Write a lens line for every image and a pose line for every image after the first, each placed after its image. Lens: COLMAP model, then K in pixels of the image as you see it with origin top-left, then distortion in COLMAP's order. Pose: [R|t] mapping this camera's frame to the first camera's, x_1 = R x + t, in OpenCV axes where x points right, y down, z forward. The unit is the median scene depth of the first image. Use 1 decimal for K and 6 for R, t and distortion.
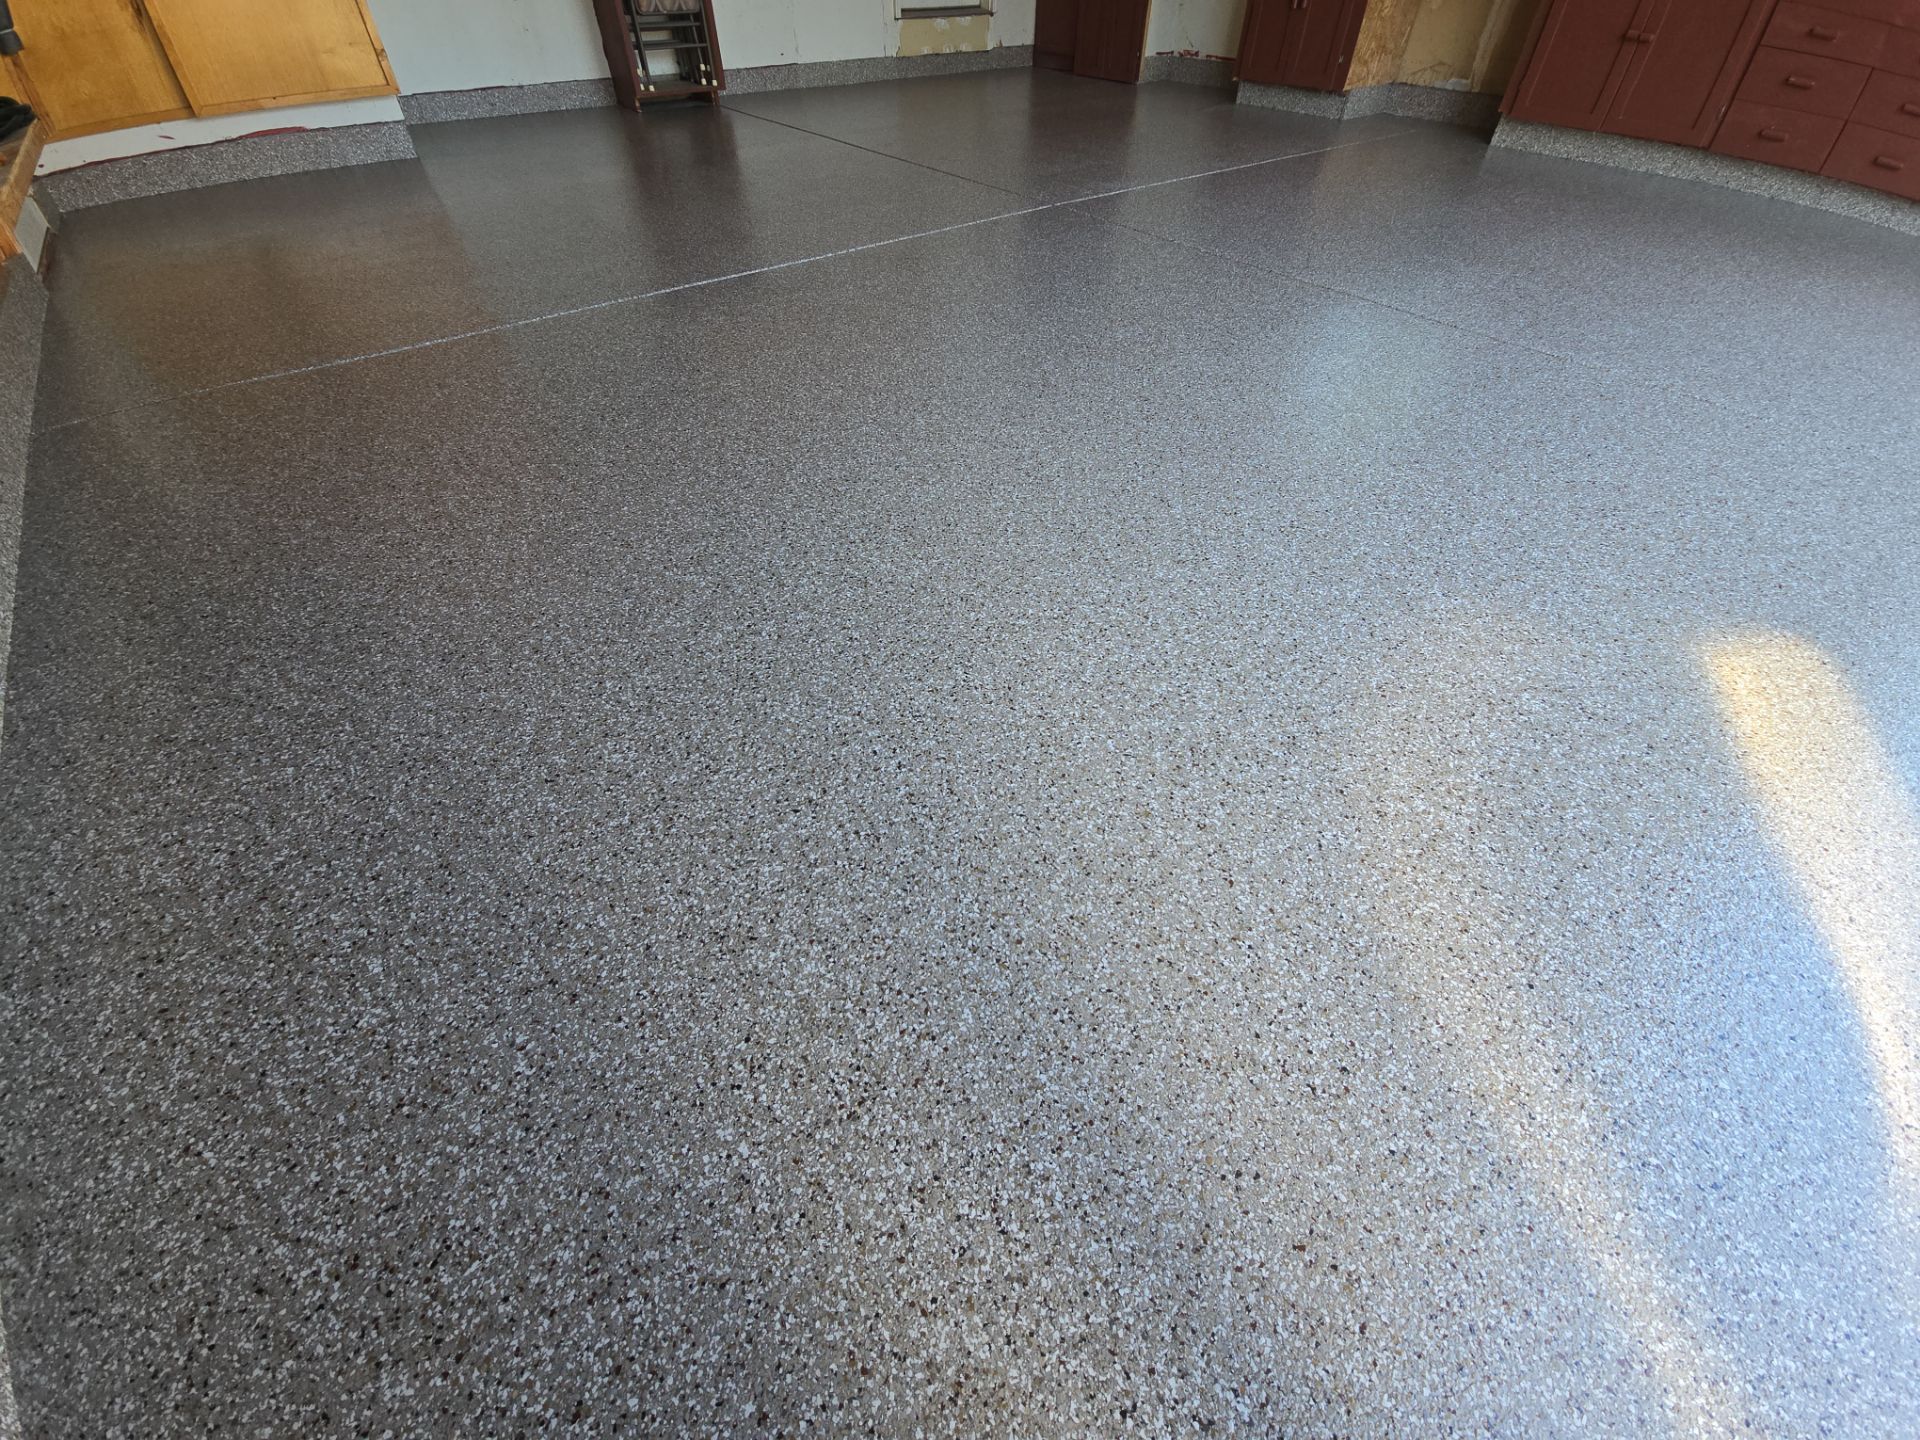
lens RADIAL K [[792.8, 0, 960.0], [0, 792.8, 720.0], [0, 0, 1]] dist [-0.000057, -0.005175]
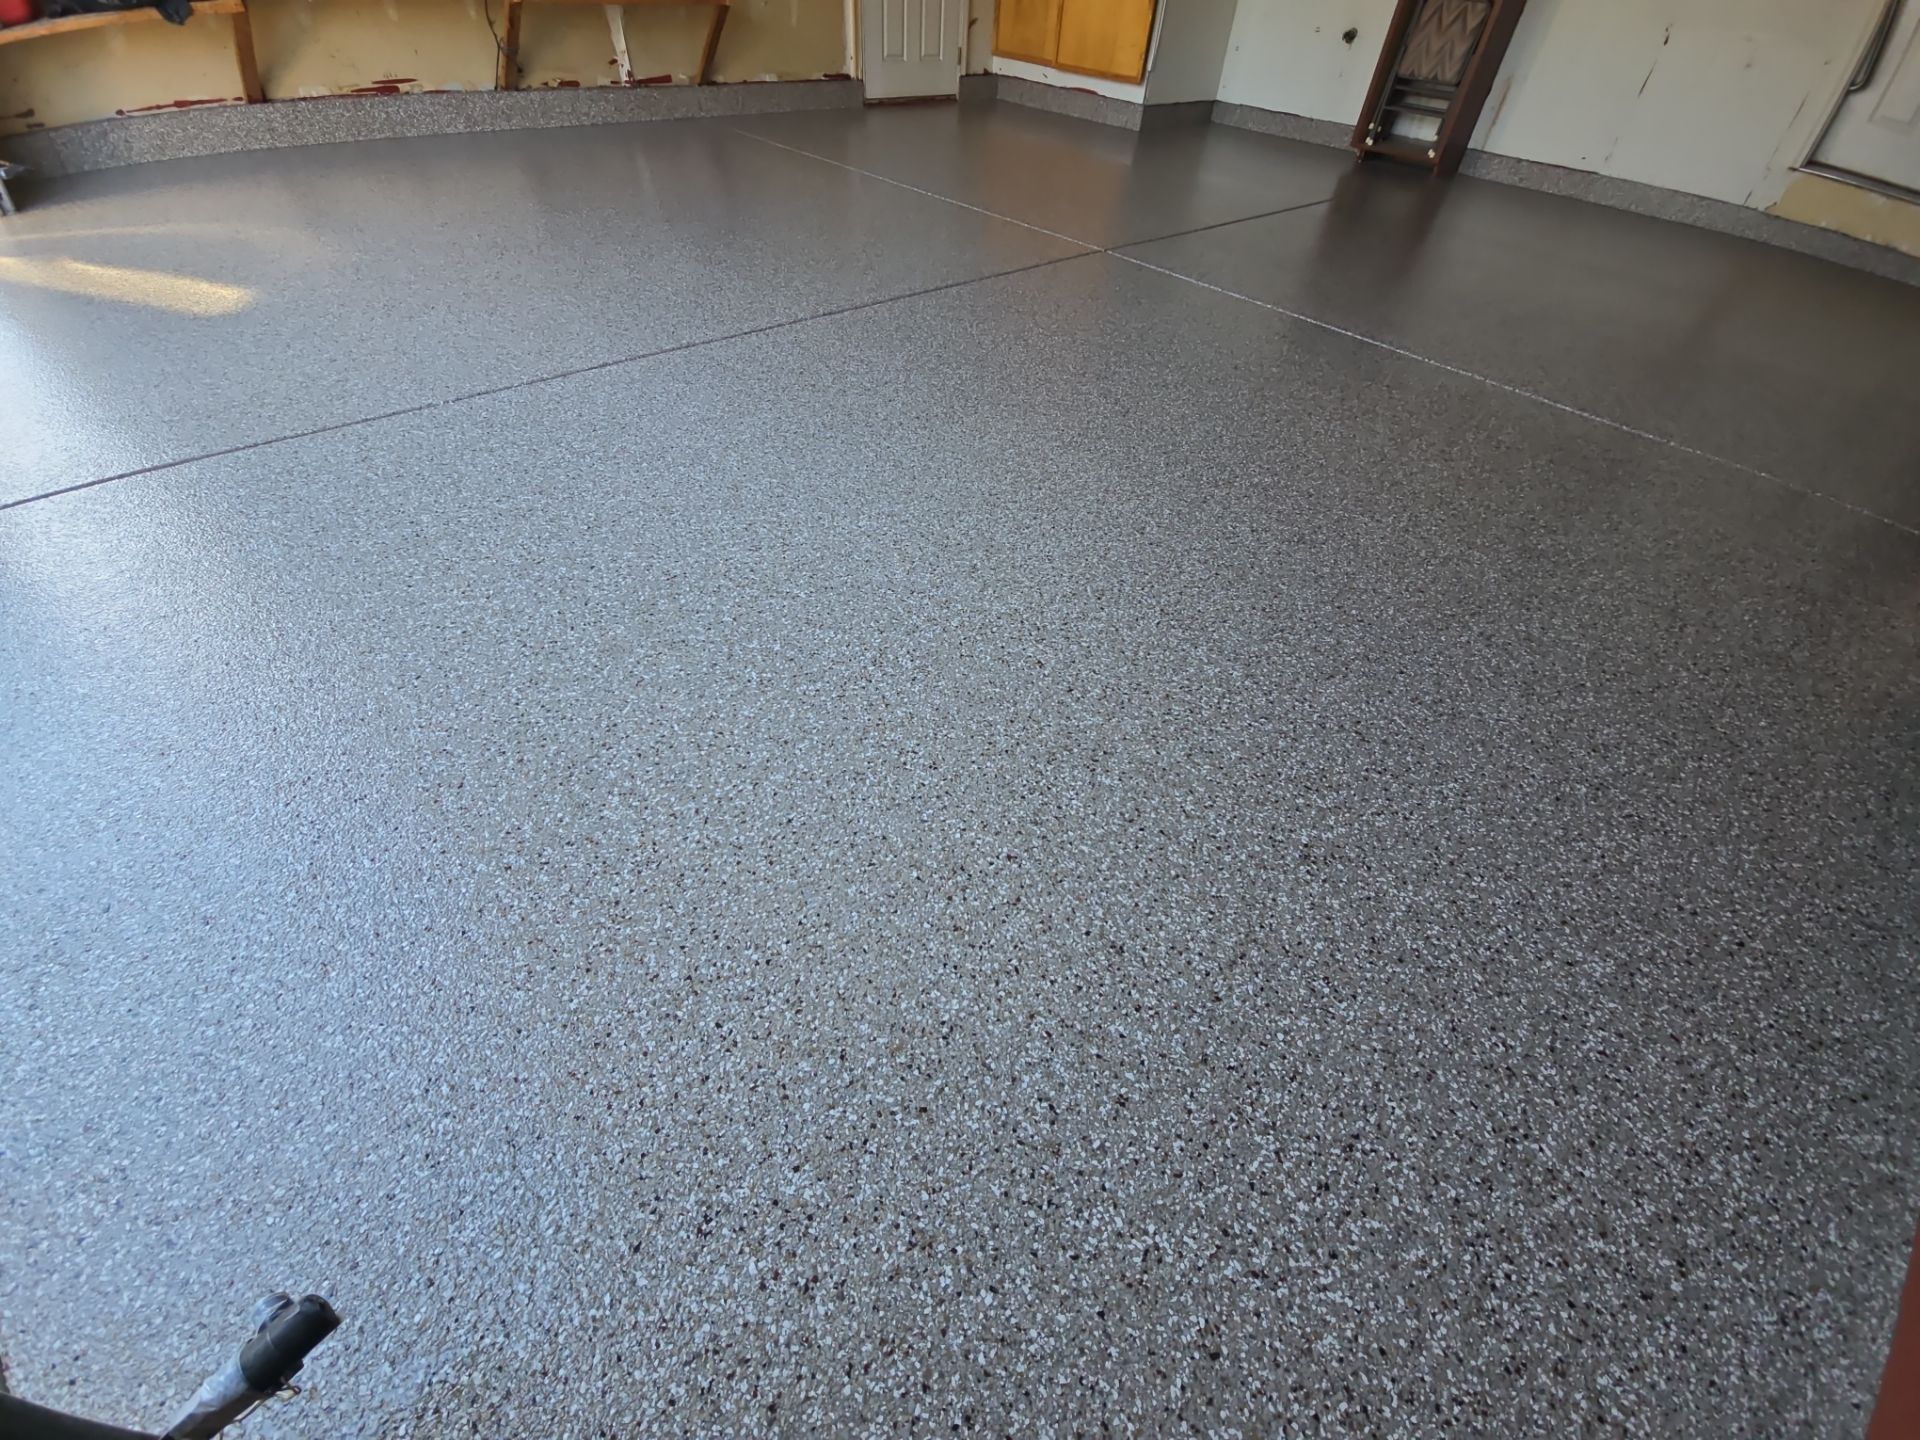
lens RADIAL K [[792.8, 0, 960.0], [0, 792.8, 720.0], [0, 0, 1]] dist [-0.000057, -0.005175]
pose [[0.057161, 0.702769, -0.709118, 1.635565], [-0.750684, 0.498514, 0.433540, -0.875027], [0.658184, 0.507542, 0.556053, 0.843880]]
